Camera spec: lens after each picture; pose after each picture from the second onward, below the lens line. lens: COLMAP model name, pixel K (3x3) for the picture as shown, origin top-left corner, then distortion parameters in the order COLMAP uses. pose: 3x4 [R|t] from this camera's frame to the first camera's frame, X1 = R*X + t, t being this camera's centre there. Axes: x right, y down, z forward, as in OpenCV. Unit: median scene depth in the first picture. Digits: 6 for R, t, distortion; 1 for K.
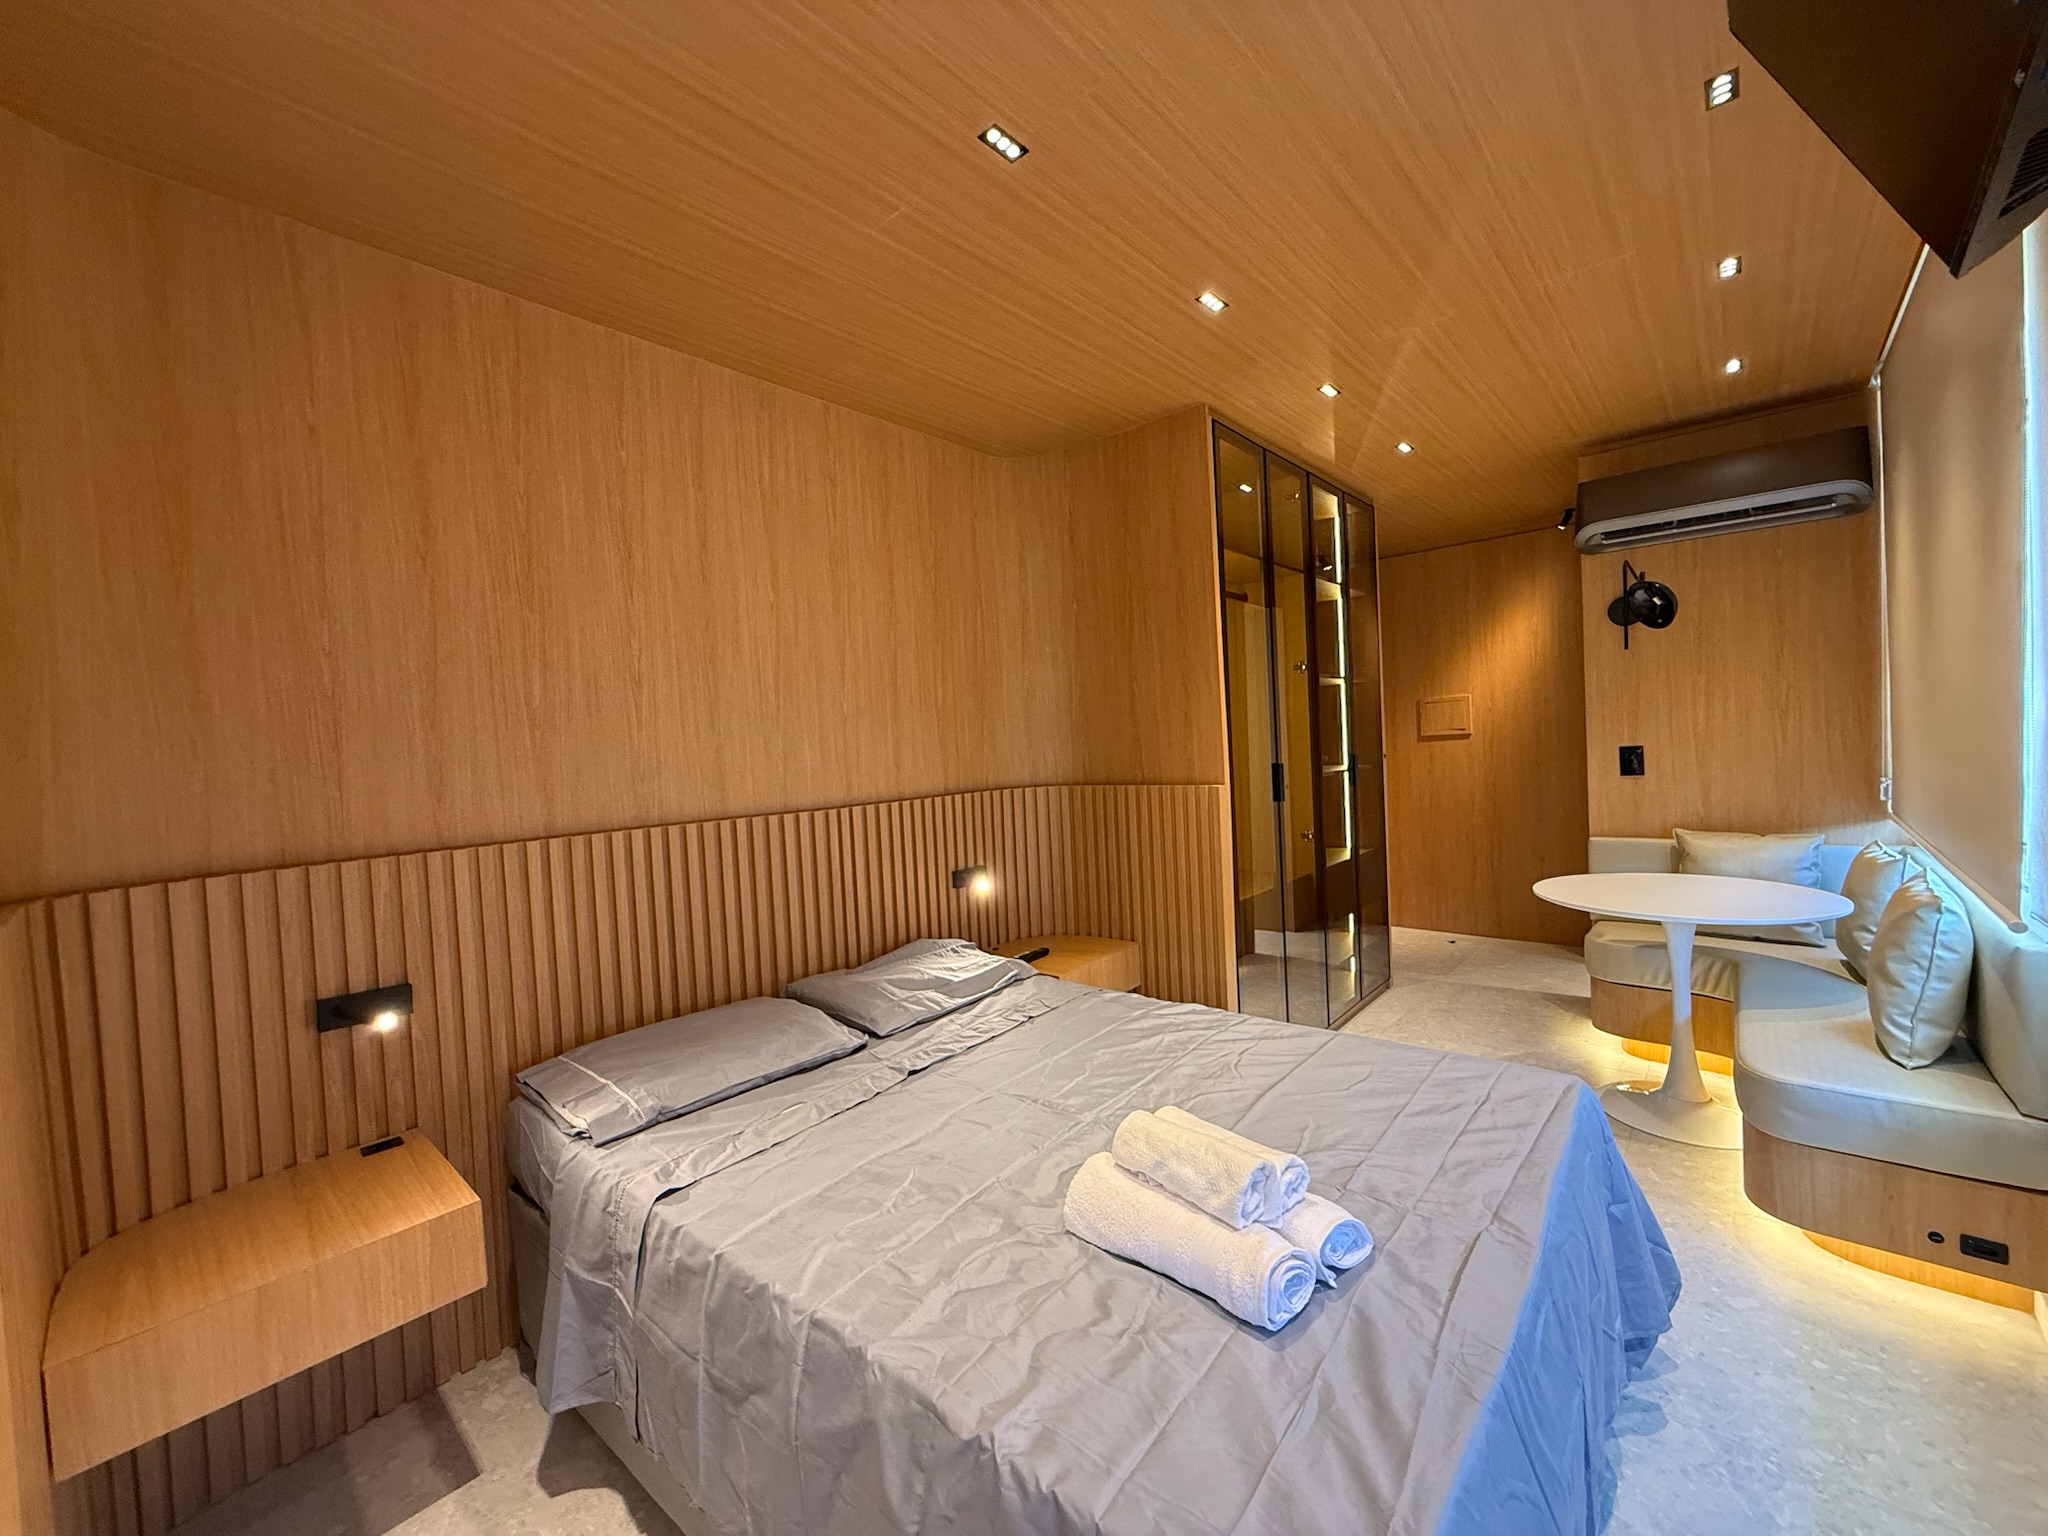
lens RADIAL K [[809.6, 0, 1021.3], [0, 809.6, 765.9], [0, 0, 1]] dist [0.000628, -0.000124]
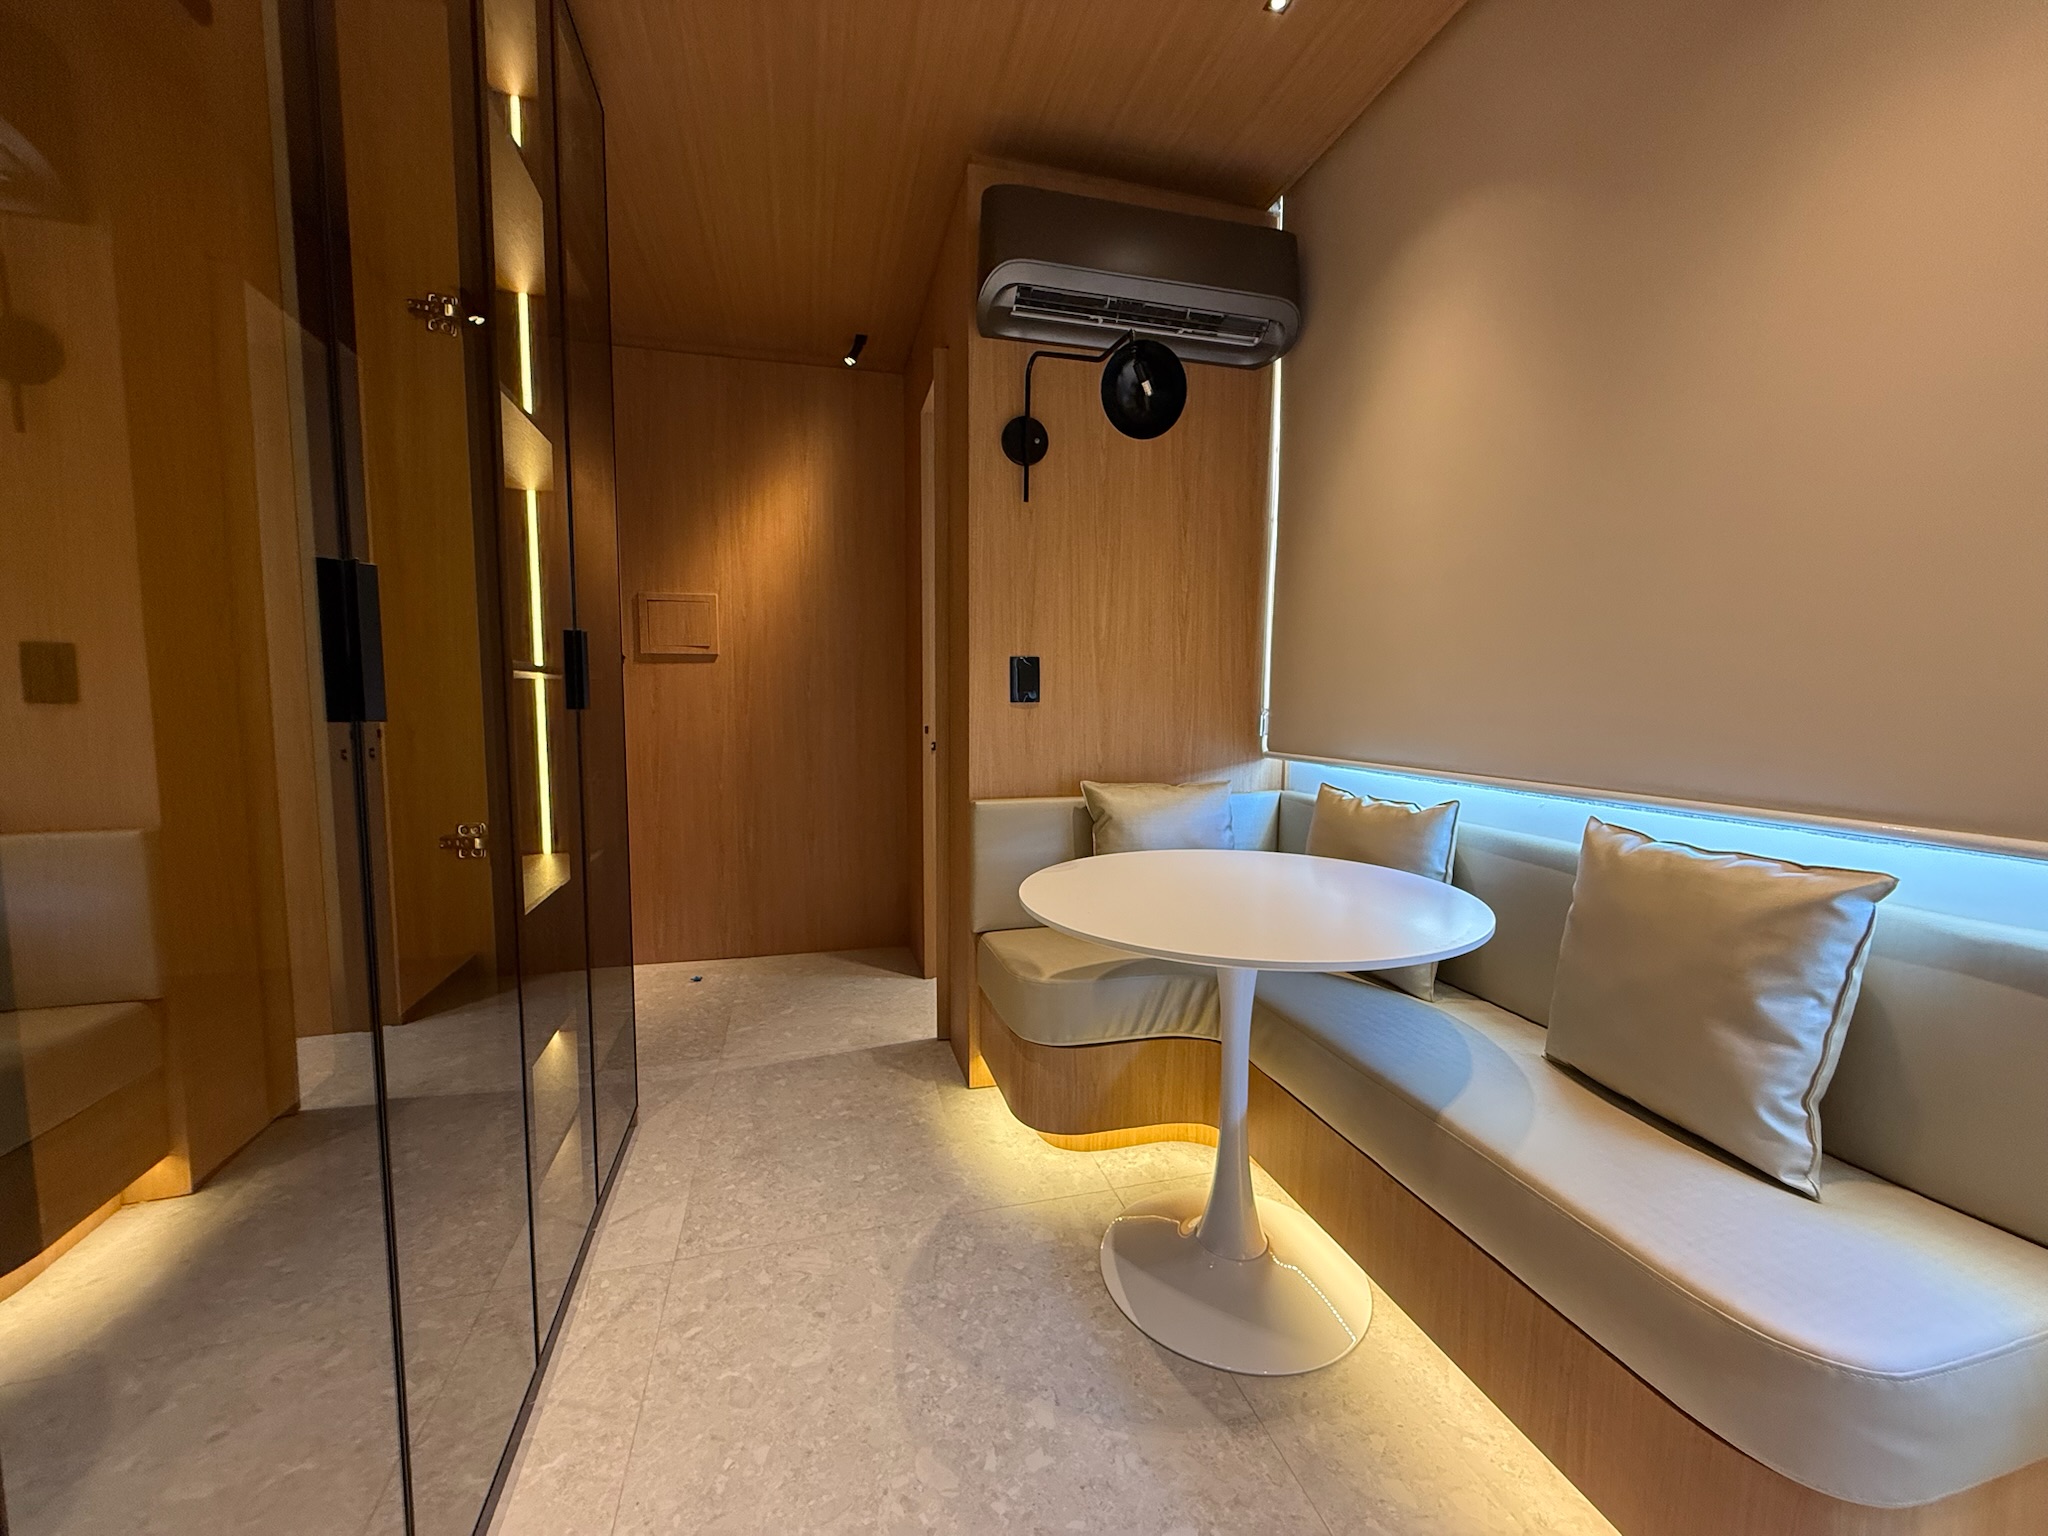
lens RADIAL K [[809.6, 0, 1011.2], [0, 809.6, 766.7], [0, 0, 1]] dist [0.000628, -0.000124]
pose [[0.553364, -0.017159, 0.832763, 0.349052], [-0.008989, 0.999607, 0.026570, 0.077715], [-0.832891, -0.022188, 0.552992, 1.092964]]
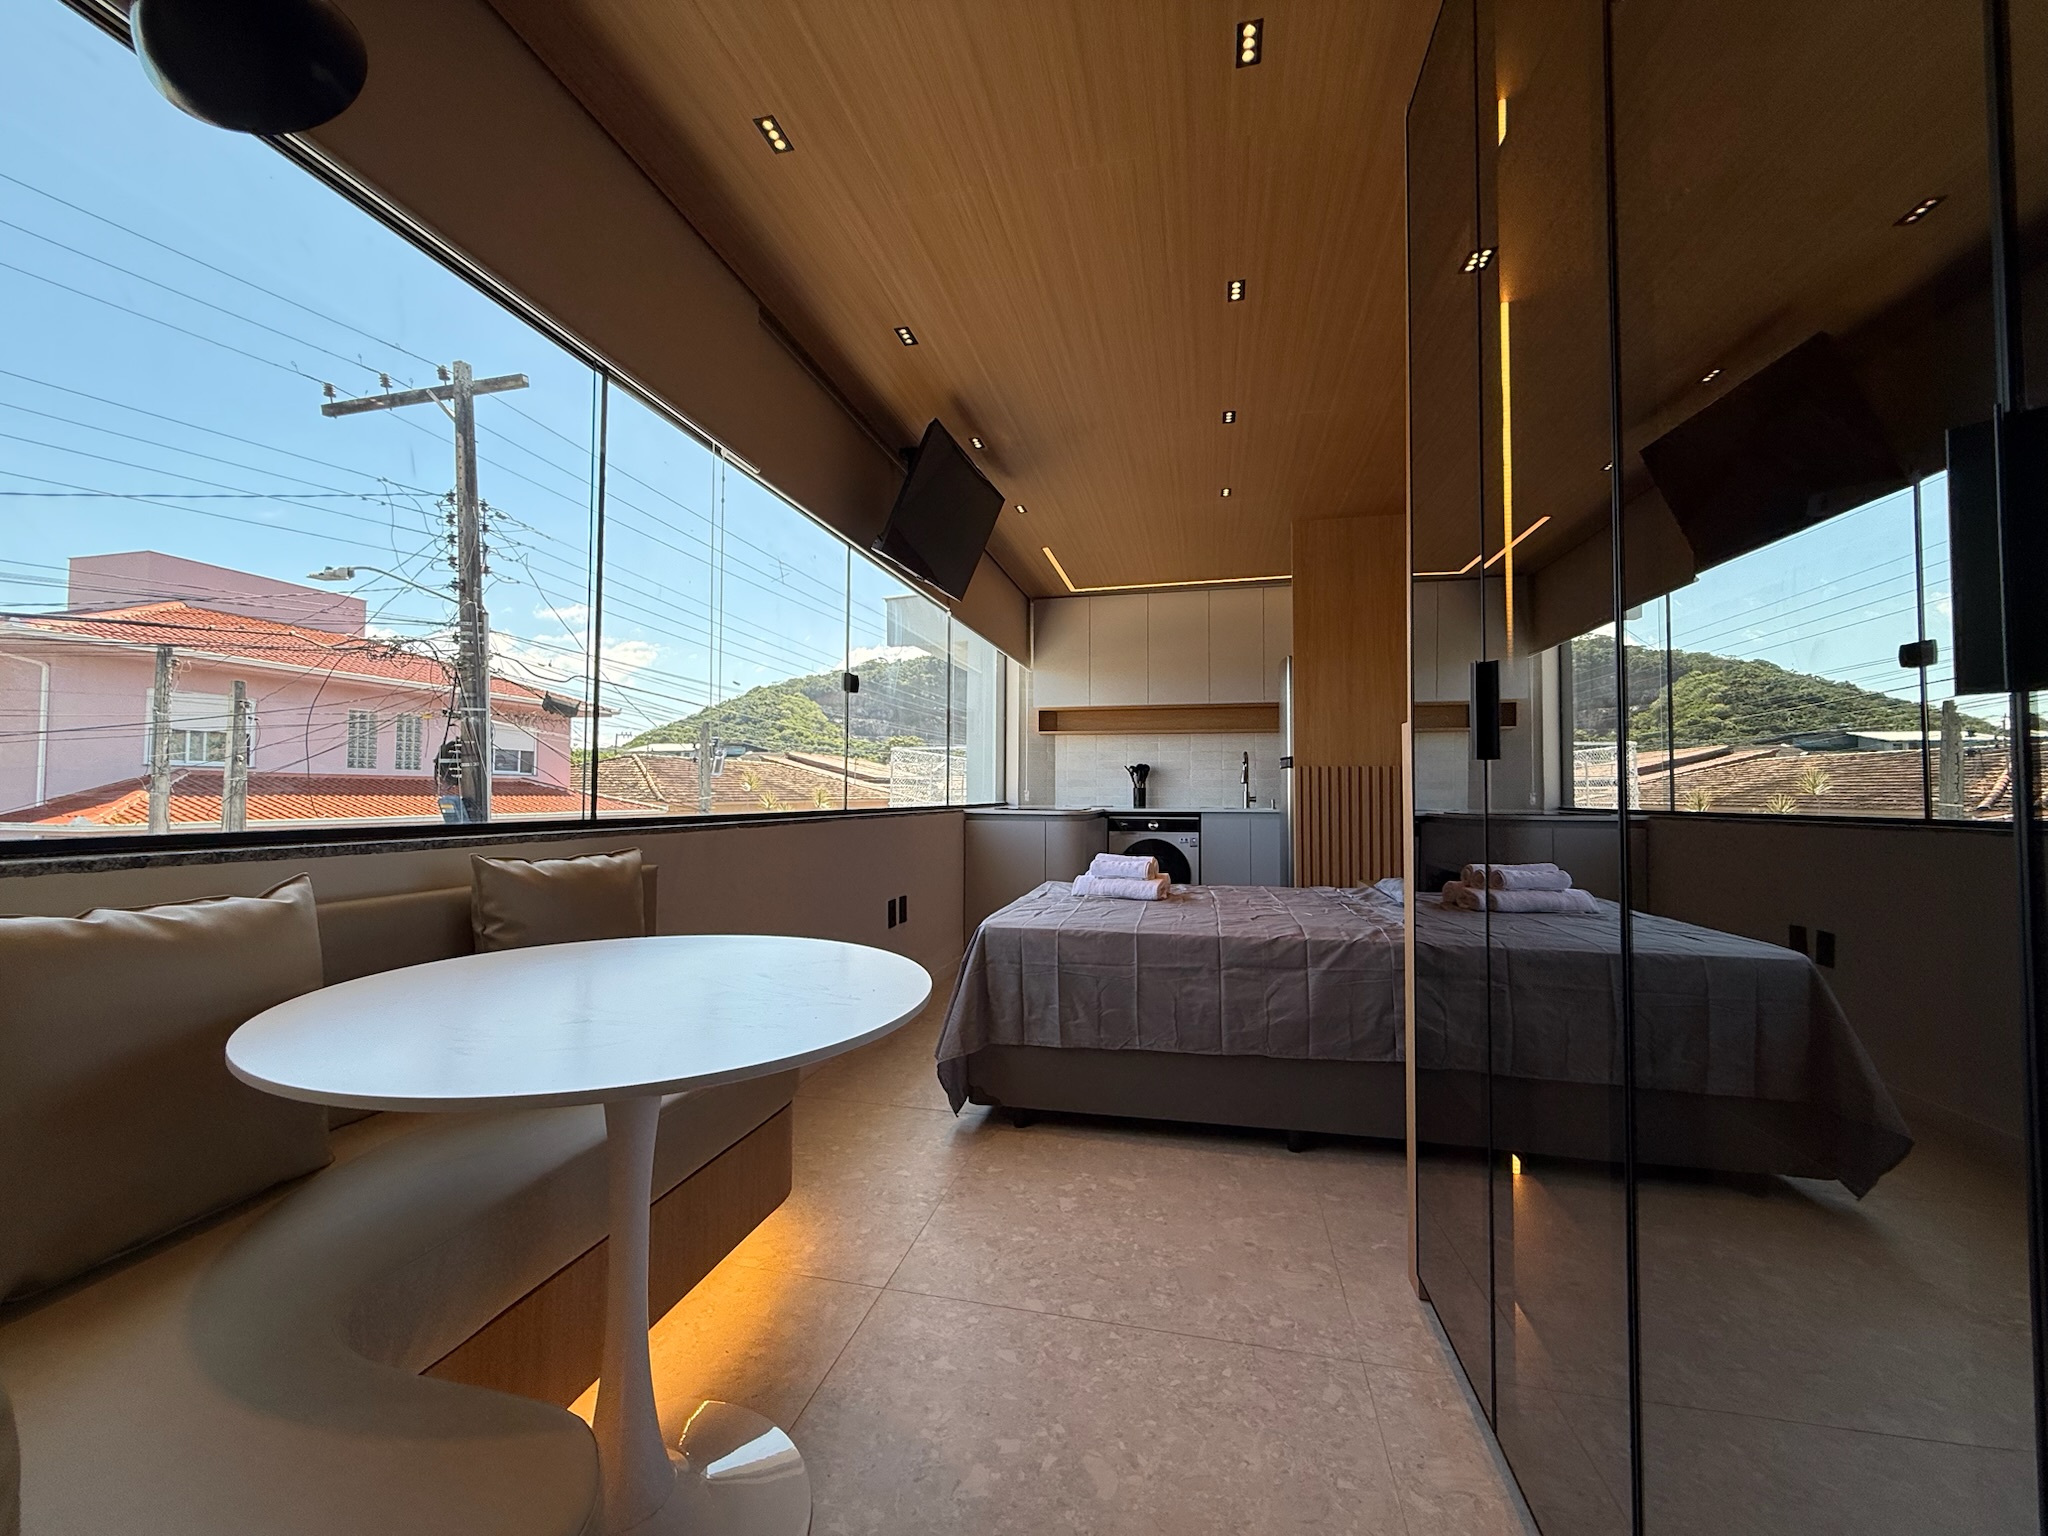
lens RADIAL K [[809.6, 0, 1016.3], [0, 809.6, 767.0], [0, 0, 1]] dist [0.000628, -0.000124]
pose [[-0.878437, 0.030406, -0.476890, 1.104298], [0.026381, 0.999537, 0.015135, 0.055835], [0.477130, 0.000714, -0.878832, 1.931341]]
